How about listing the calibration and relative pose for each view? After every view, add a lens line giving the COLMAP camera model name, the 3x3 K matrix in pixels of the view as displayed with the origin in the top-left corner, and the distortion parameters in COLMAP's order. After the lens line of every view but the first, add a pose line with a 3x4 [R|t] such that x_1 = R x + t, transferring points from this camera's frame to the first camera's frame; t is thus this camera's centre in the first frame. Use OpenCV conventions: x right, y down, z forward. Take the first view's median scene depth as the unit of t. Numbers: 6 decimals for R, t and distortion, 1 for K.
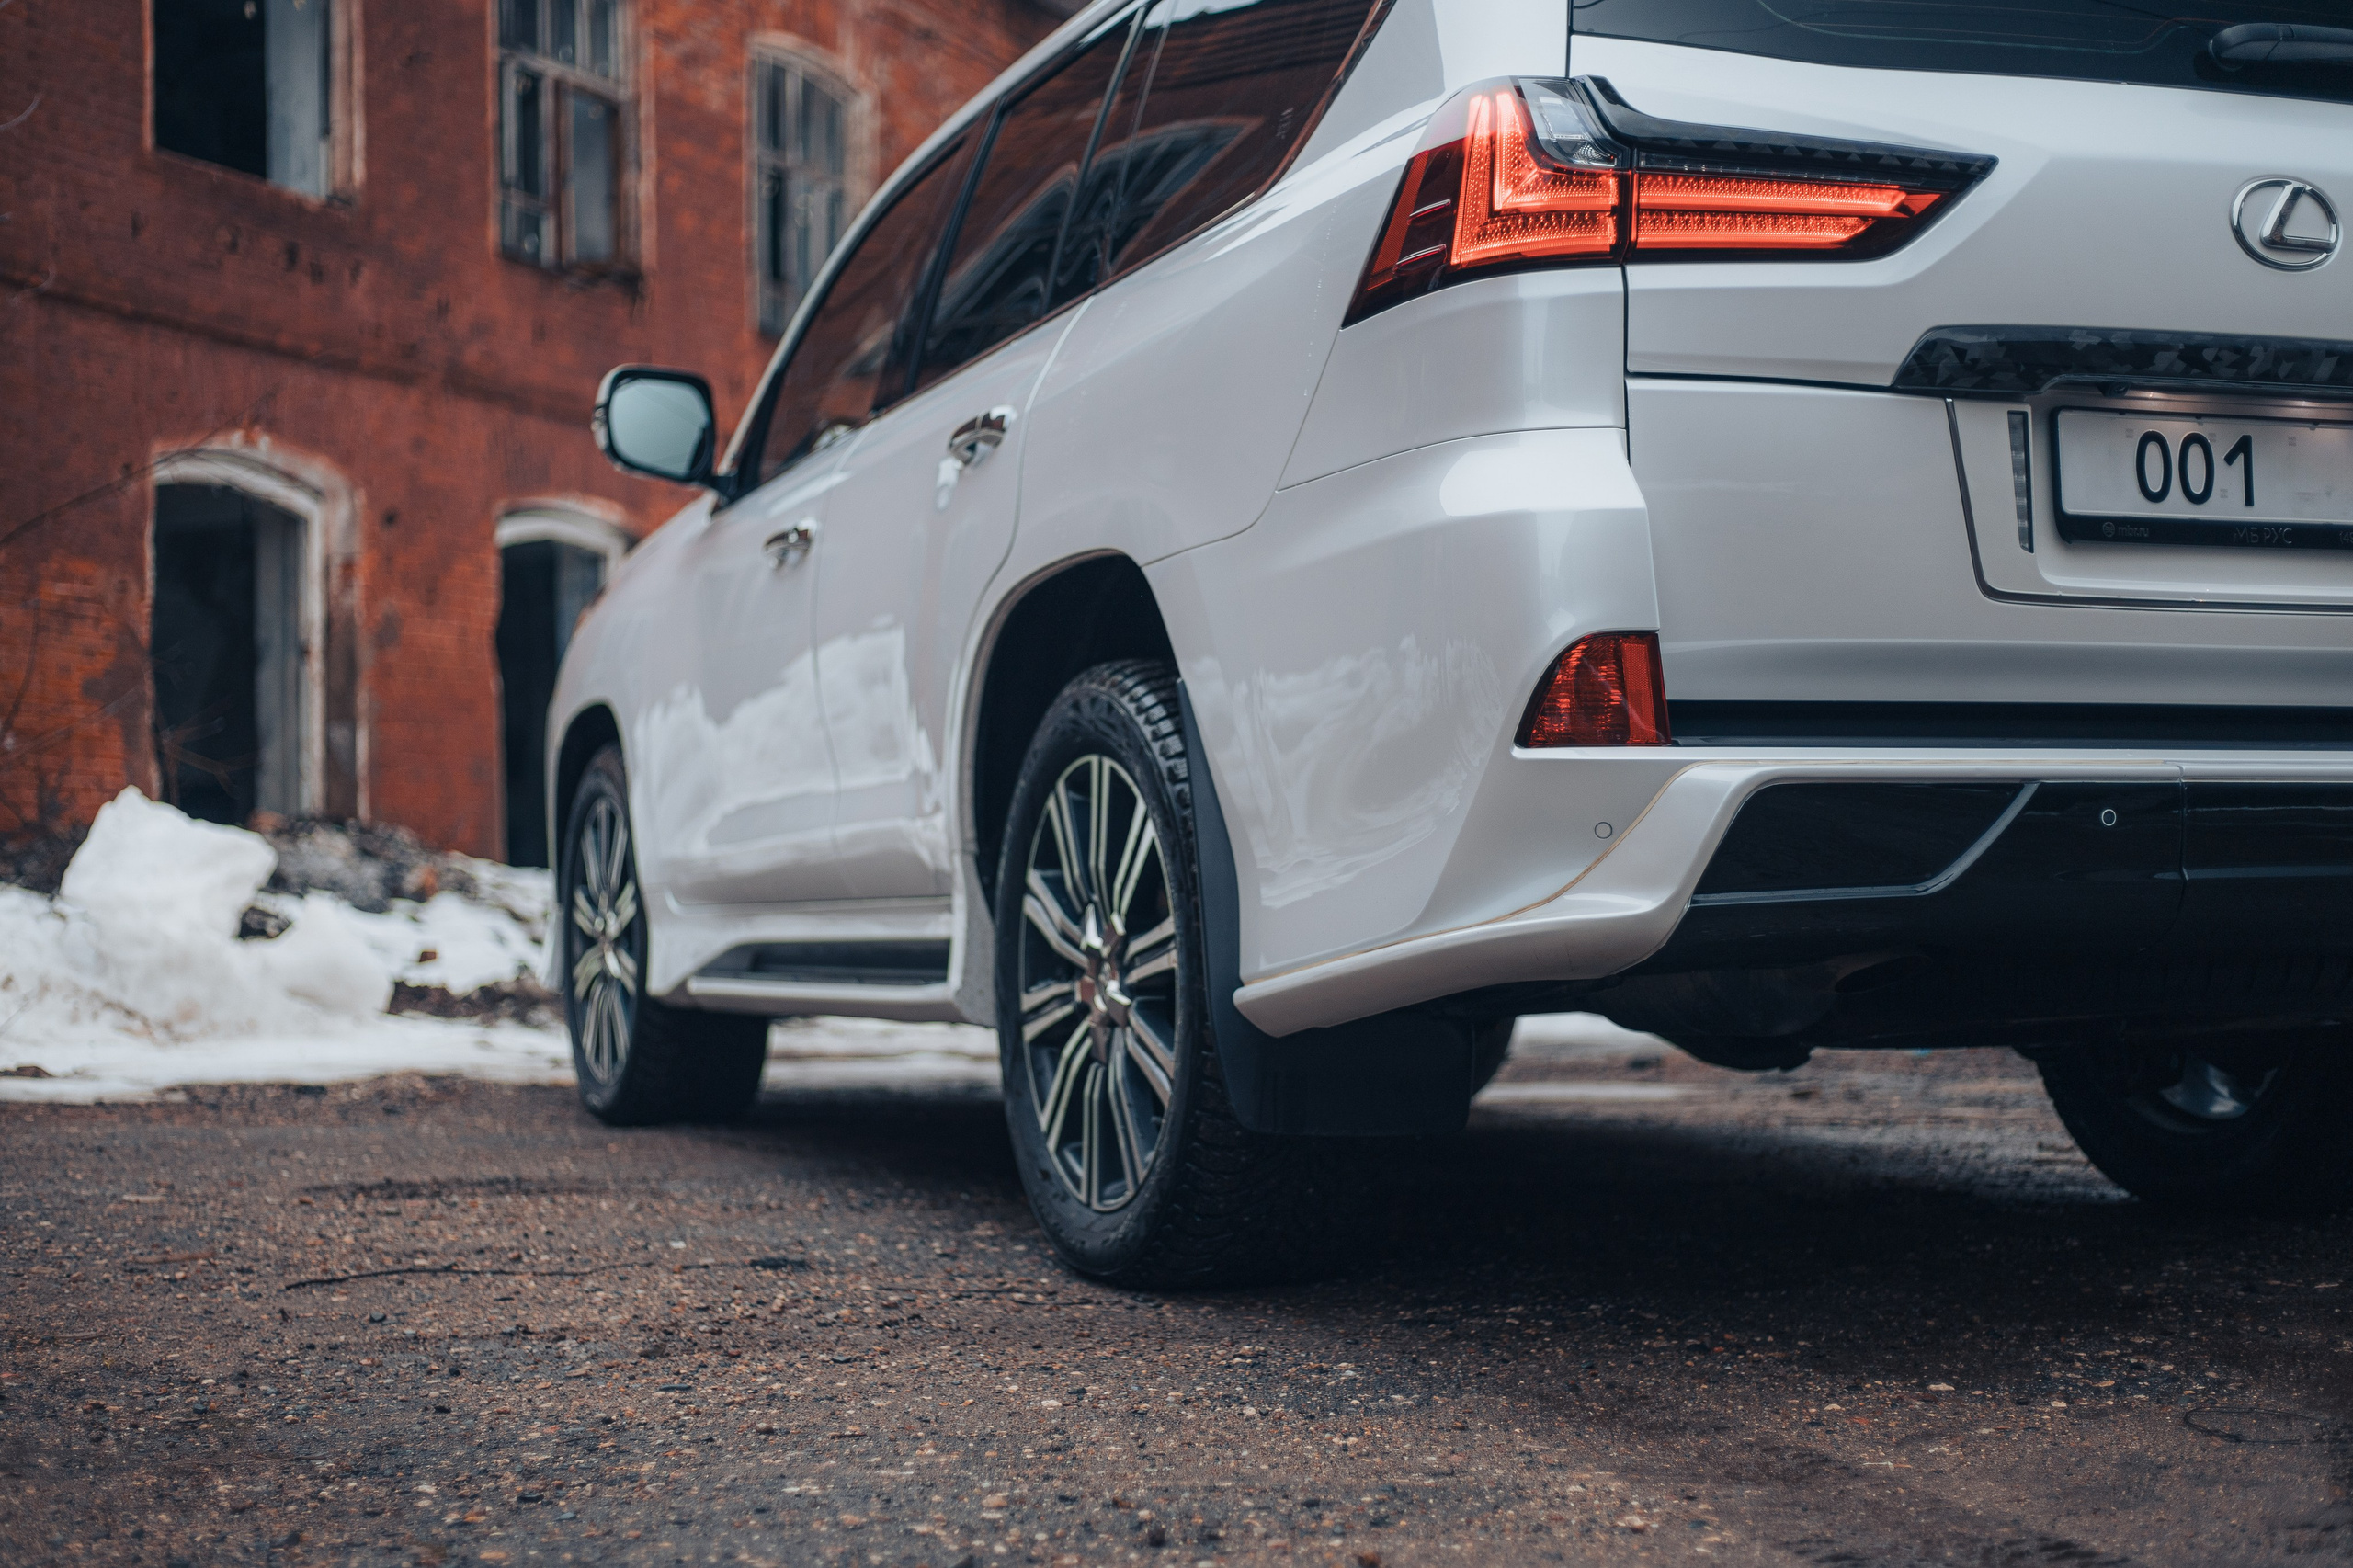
lens RADIAL K [[3411.9, 0, 1176.5], [0, 3411.9, 784.0], [0, 0, 1]] dist [-0.008647, 0.114681]
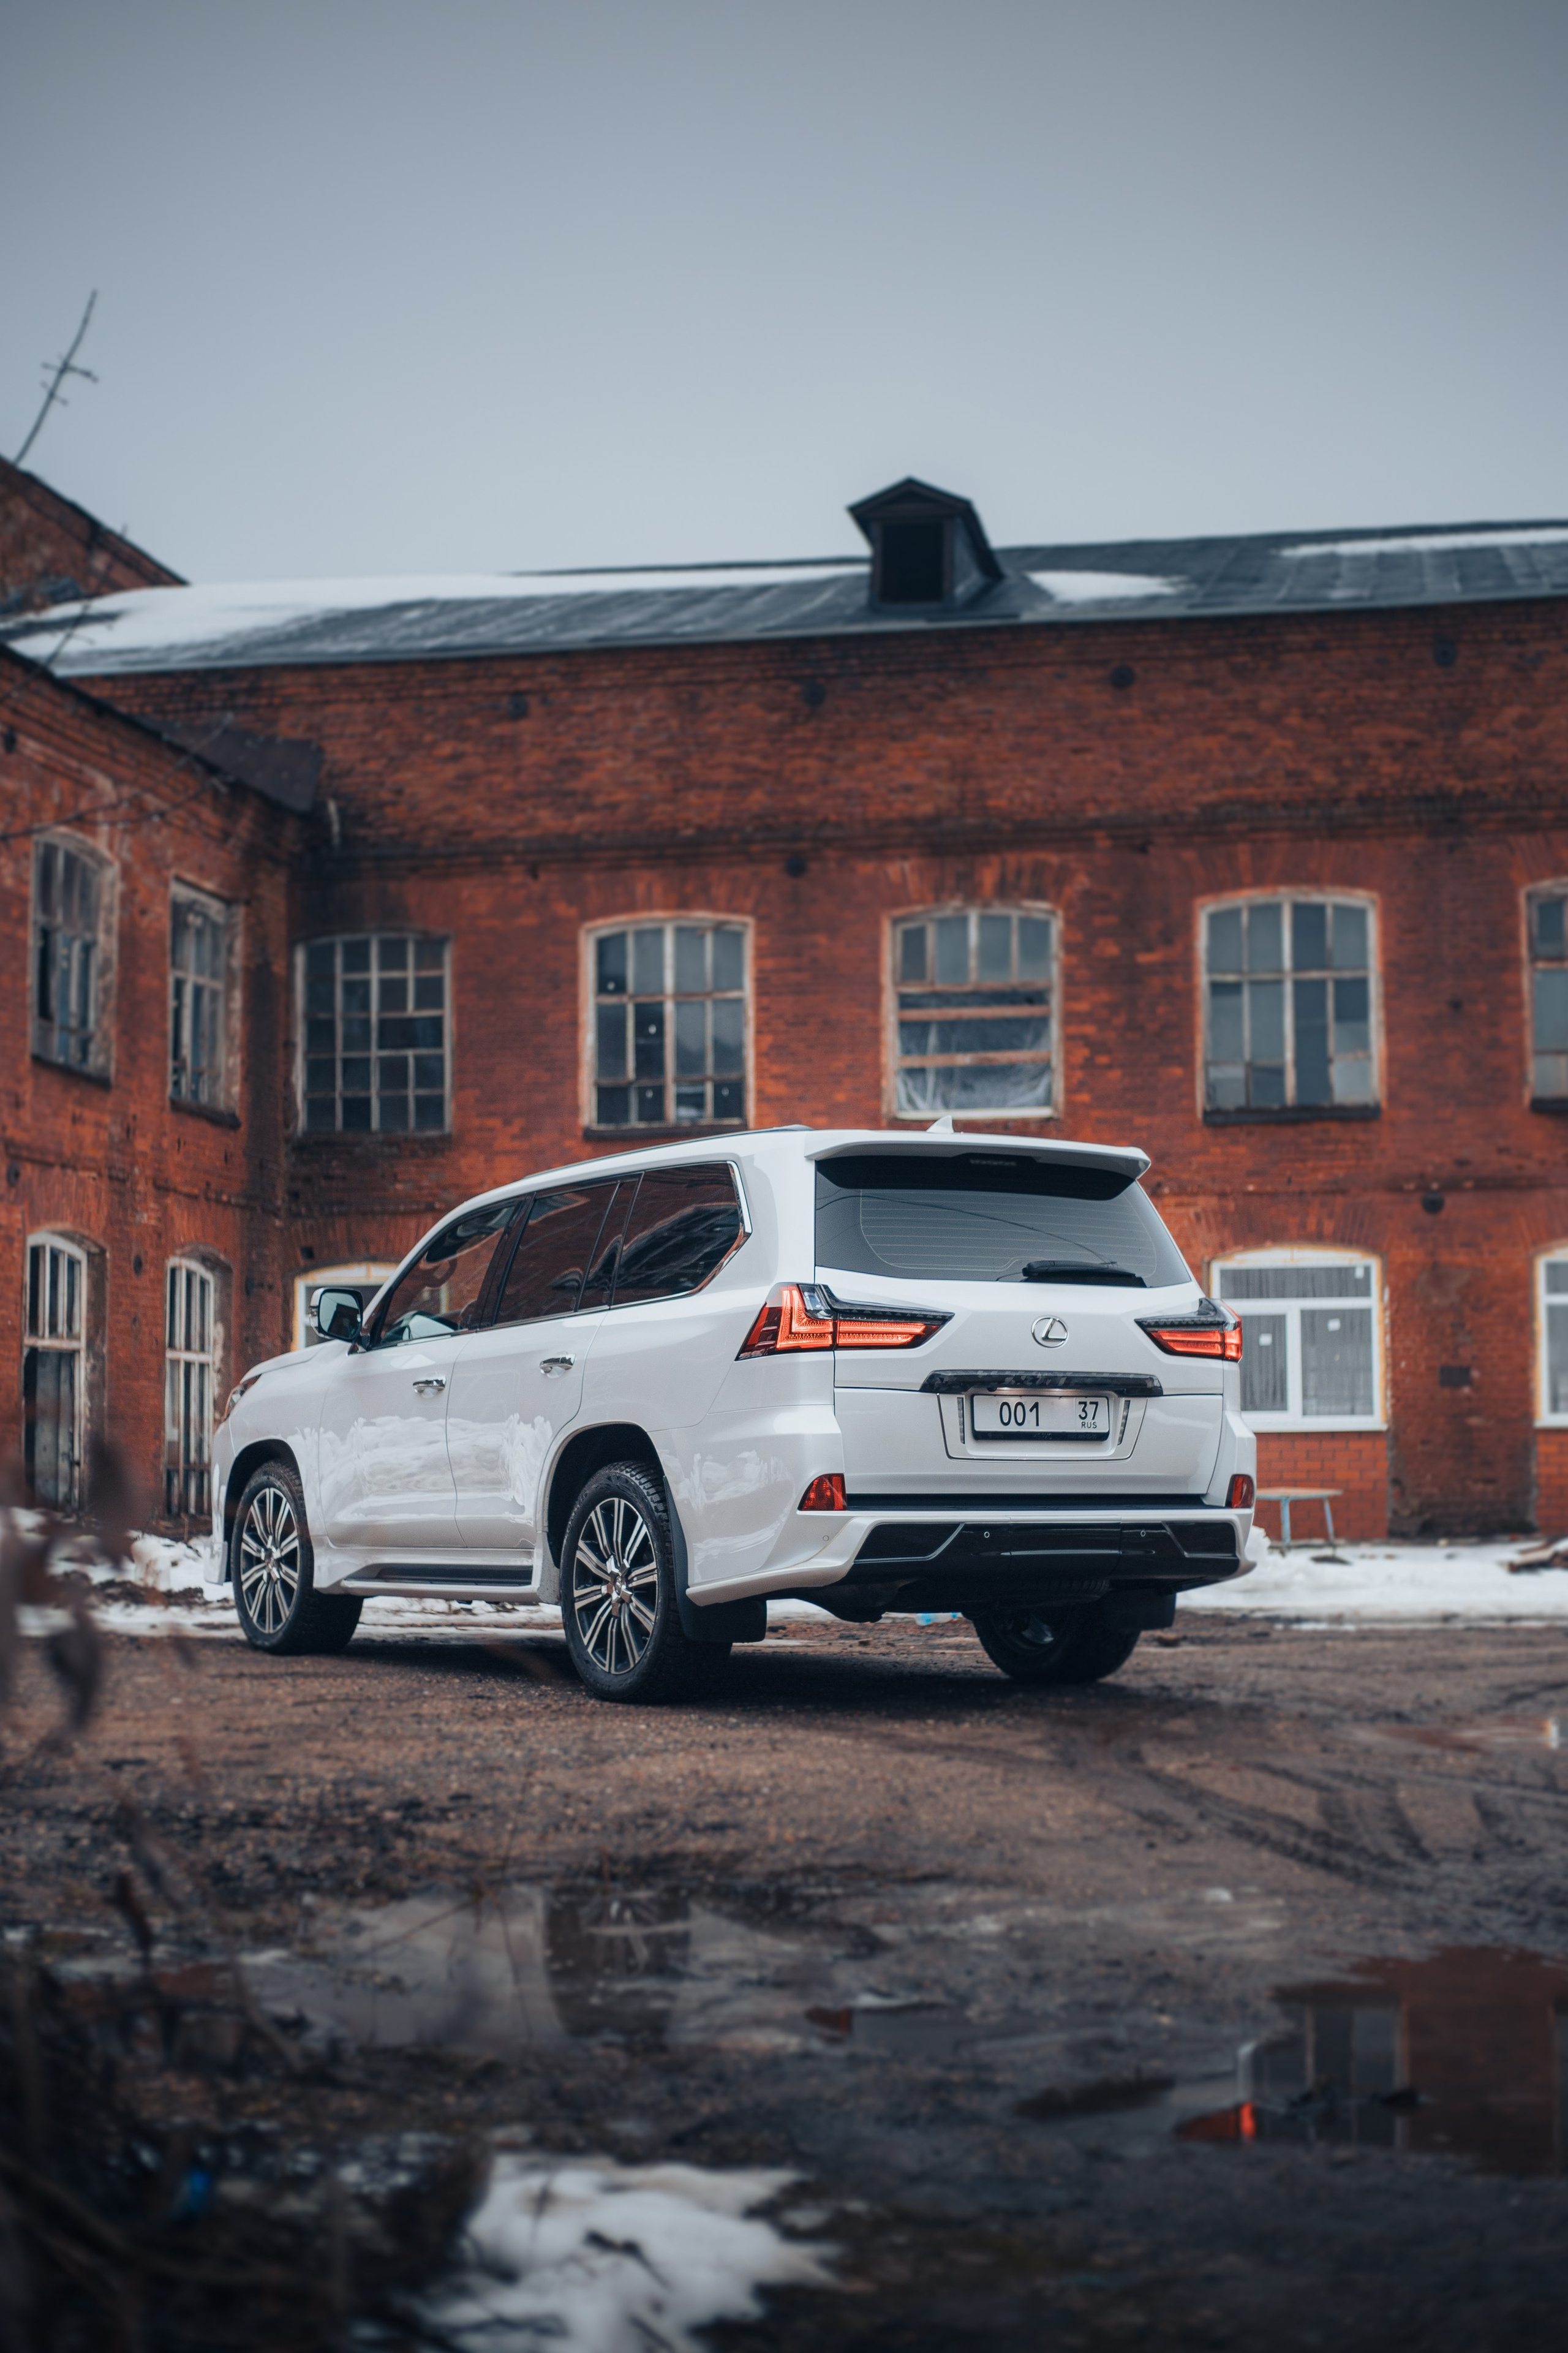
lens RADIAL K [[3411.7, 0, 784.0], [0, 3411.7, 1176.5], [0, 0, 1]] dist [-0.008647, 0.114681]
pose [[0.984819, 0.026895, 0.171489, -0.410858], [-0.016953, 0.998103, -0.059183, -0.118638], [-0.172756, 0.055377, 0.983407, -1.865754]]
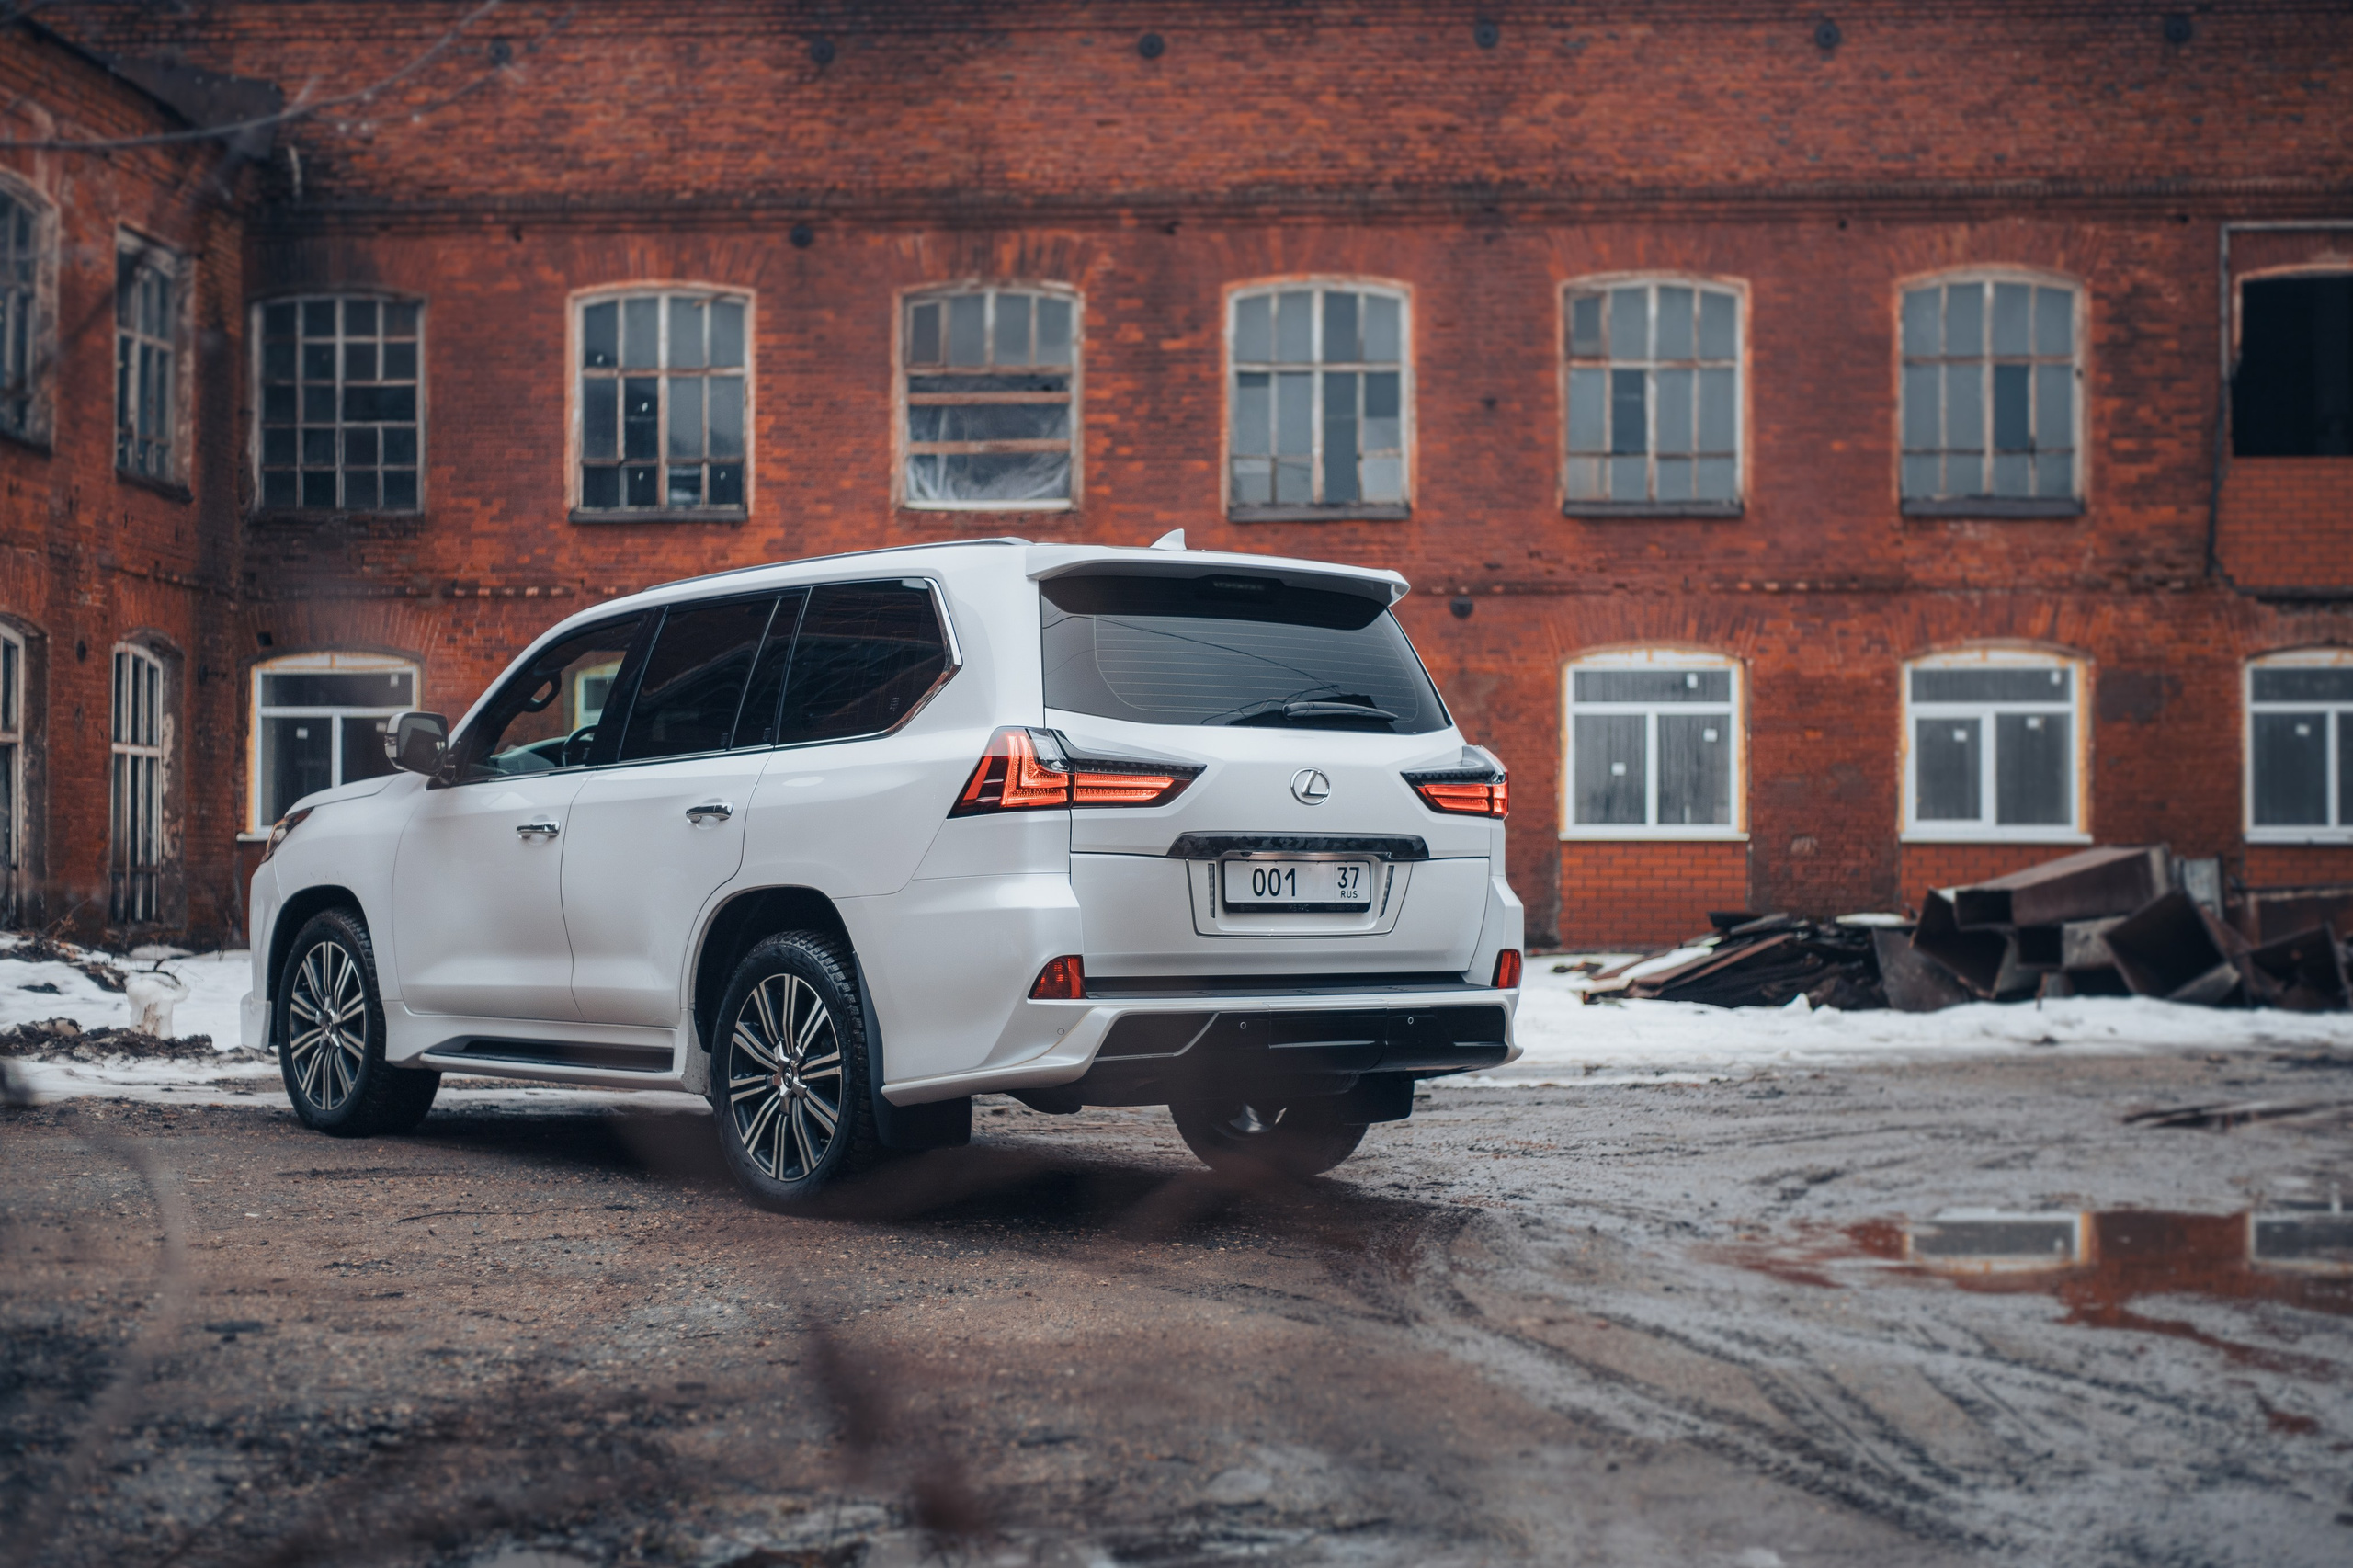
lens RADIAL K [[3411.9, 0, 1176.5], [0, 3411.9, 784.0], [0, 0, 1]] dist [-0.008647, 0.114681]
pose [[0.951516, 0.025849, 0.306510, -0.542184], [-0.028234, 0.999596, 0.003348, -0.170423], [-0.306300, -0.011839, 0.951862, -1.370224]]
